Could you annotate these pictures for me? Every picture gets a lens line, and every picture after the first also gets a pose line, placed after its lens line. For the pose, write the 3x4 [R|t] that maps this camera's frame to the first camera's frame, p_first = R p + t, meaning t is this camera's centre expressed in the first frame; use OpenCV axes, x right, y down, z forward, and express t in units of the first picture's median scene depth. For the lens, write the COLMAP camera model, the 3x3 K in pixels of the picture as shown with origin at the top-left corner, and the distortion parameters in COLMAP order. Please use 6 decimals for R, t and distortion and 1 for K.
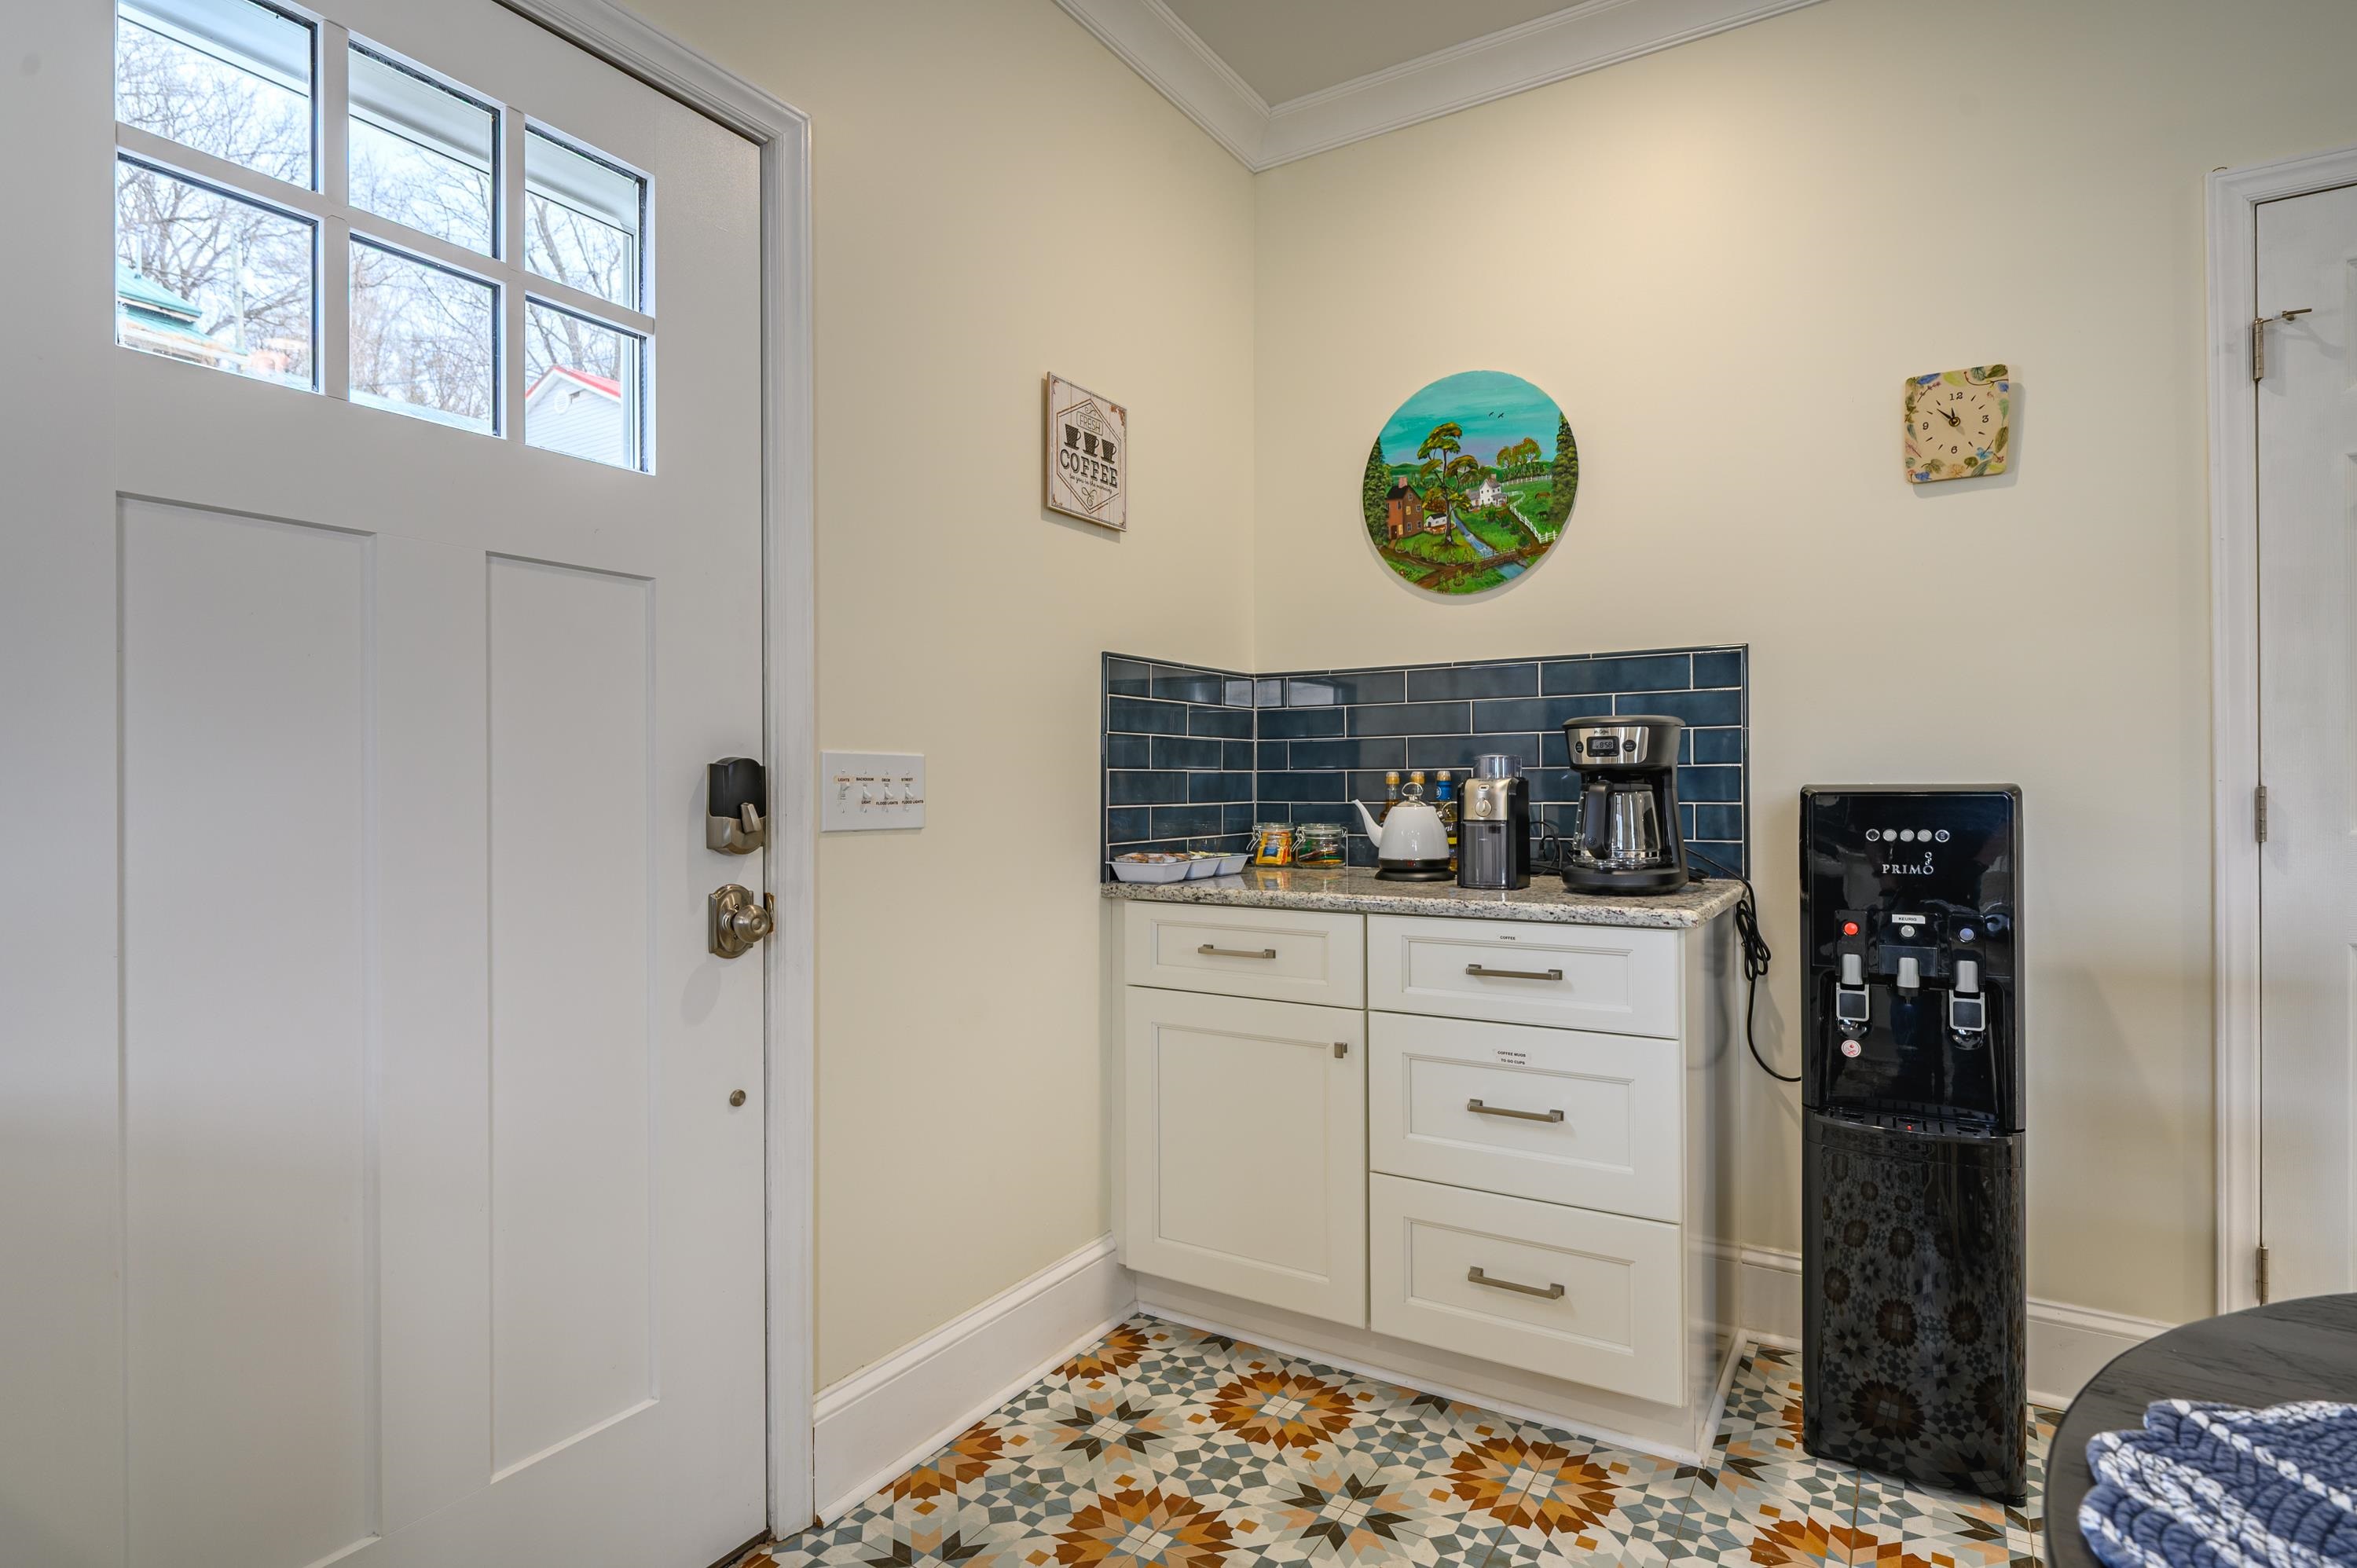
lens RADIAL K [[1249.7, 0, 1181.7], [0, 1249.7, 784.0], [0, 0, 1]] dist [0.007912, 0.002186]
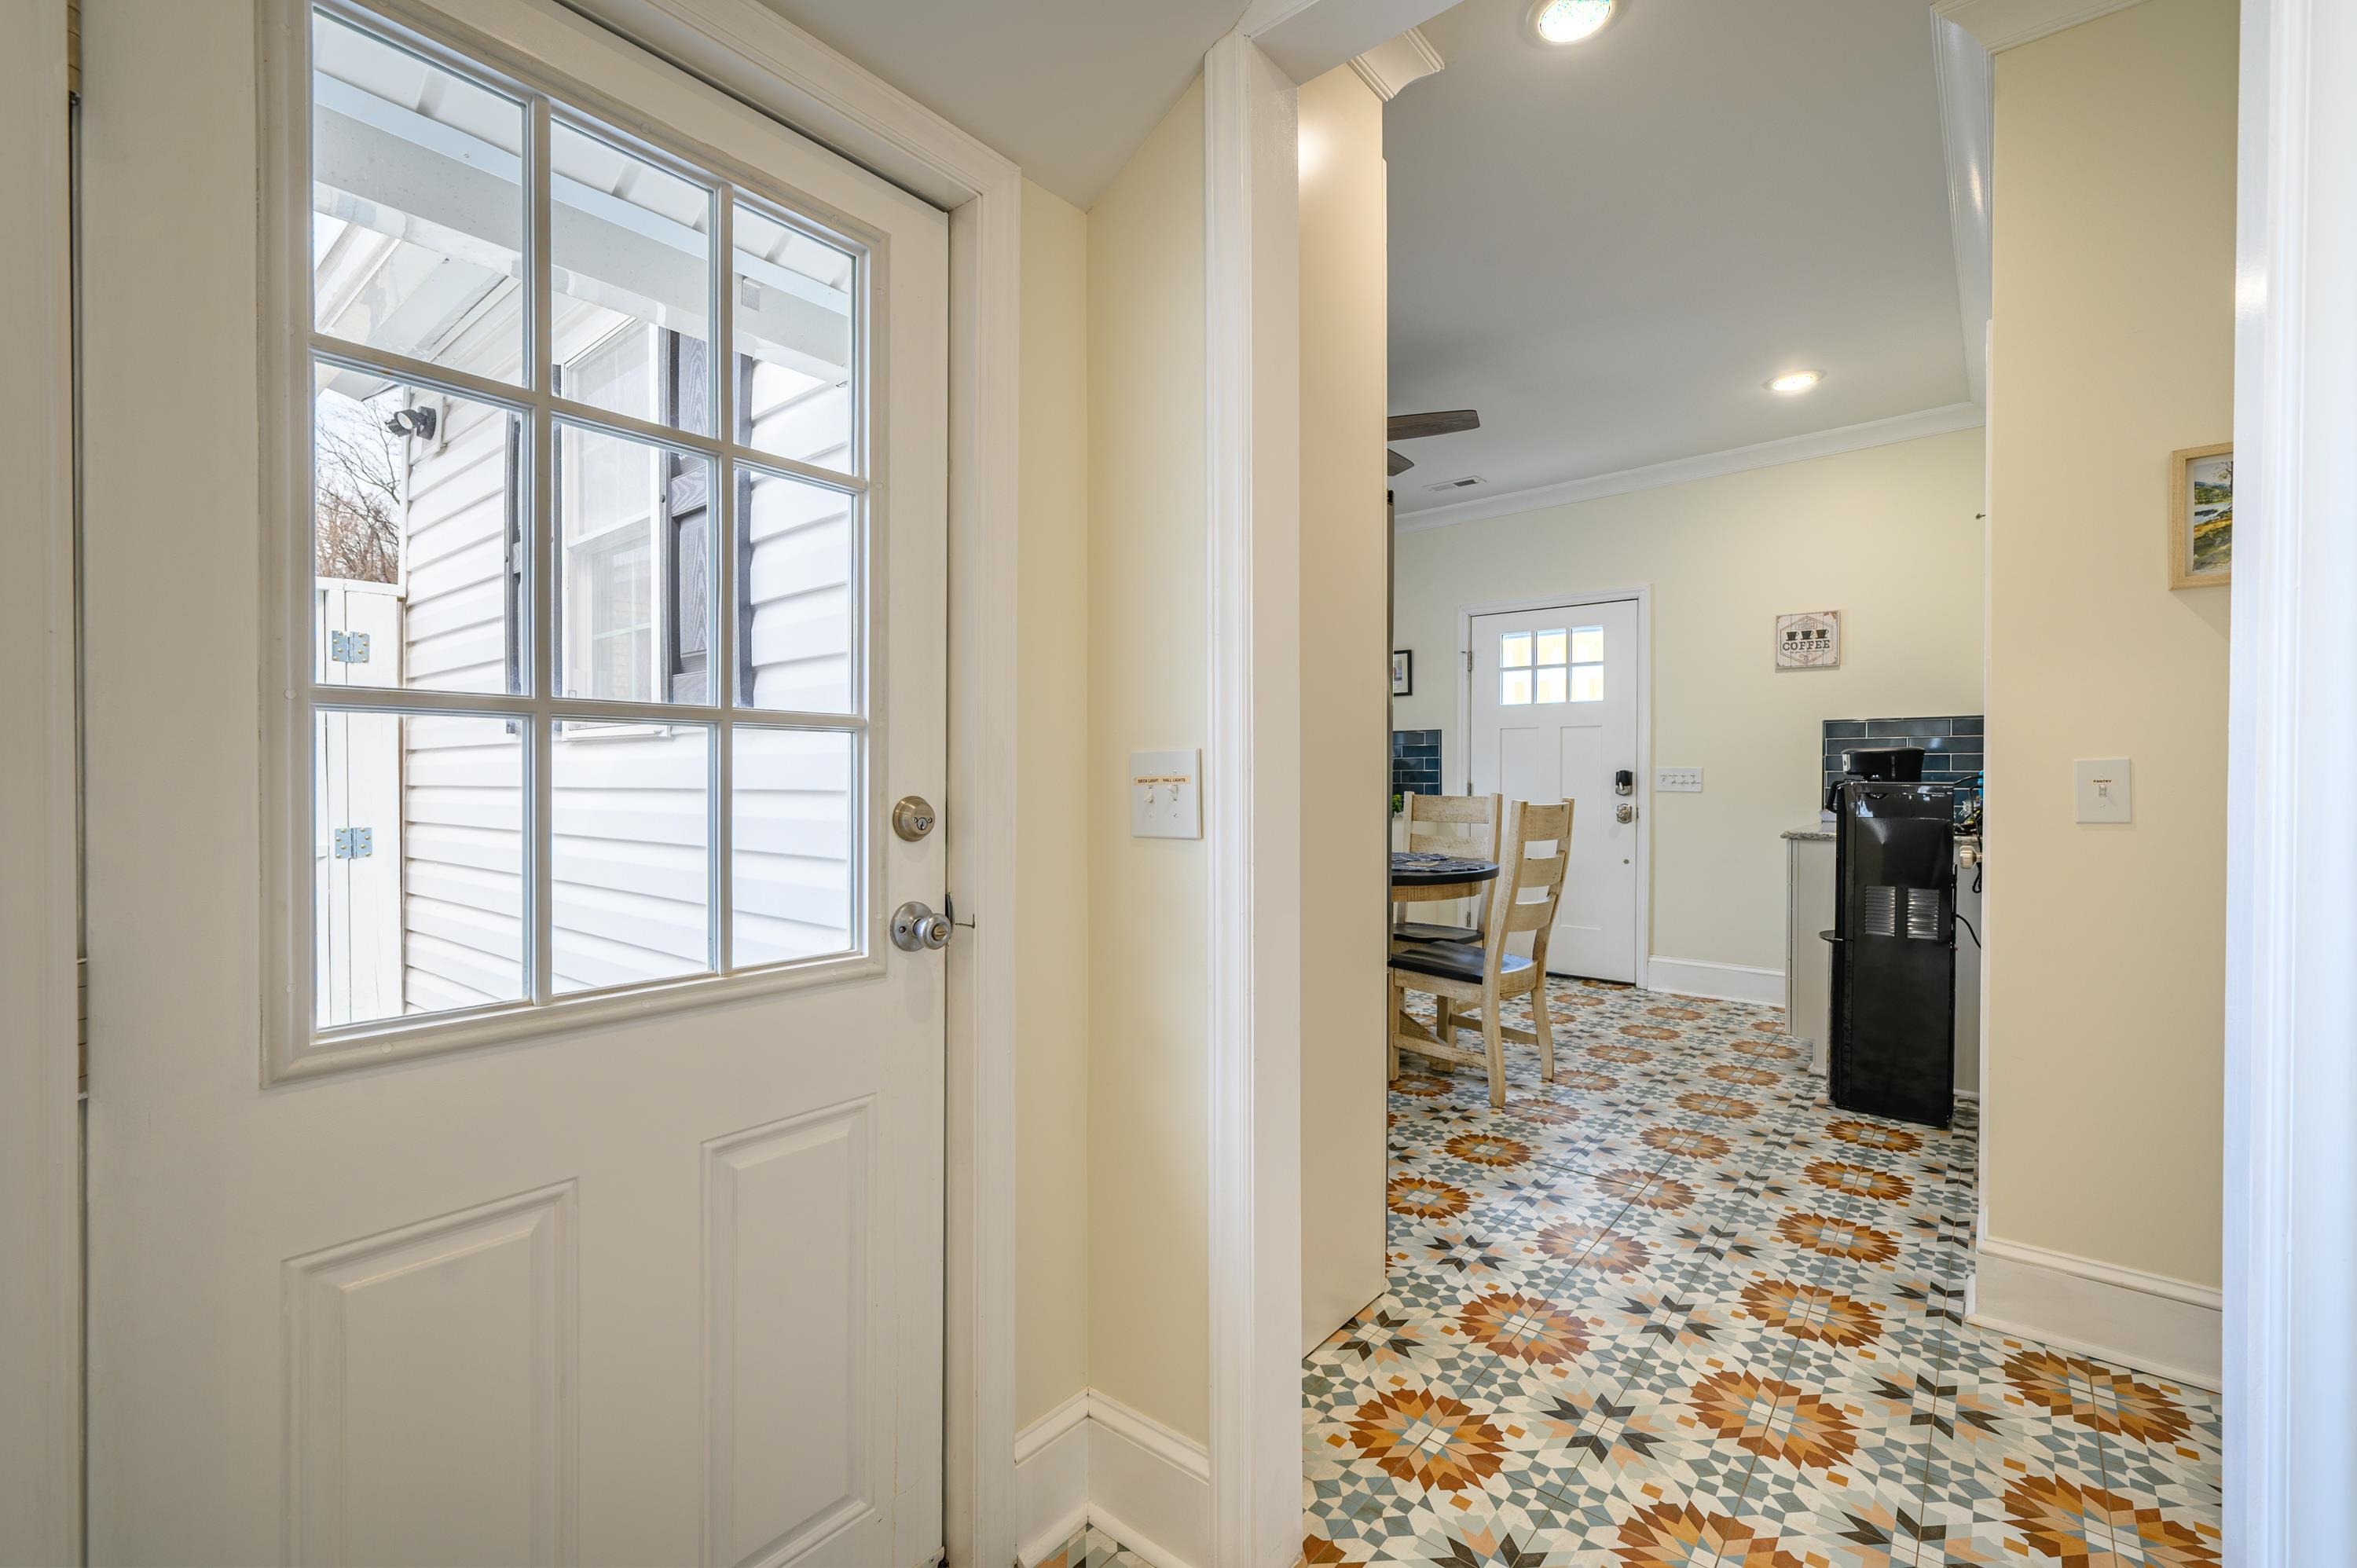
lens RADIAL K [[1000.4, 0, 1194.4], [0, 1000.4, 780.2], [0, 0, 1]] dist [-0.007269, 0.002452]
pose [[-0.136906, 0.002101, -0.990582, 2.003920], [-0.002243, 0.999995, 0.002431, 0.003765], [0.990582, 0.002555, -0.136900, 0.103152]]
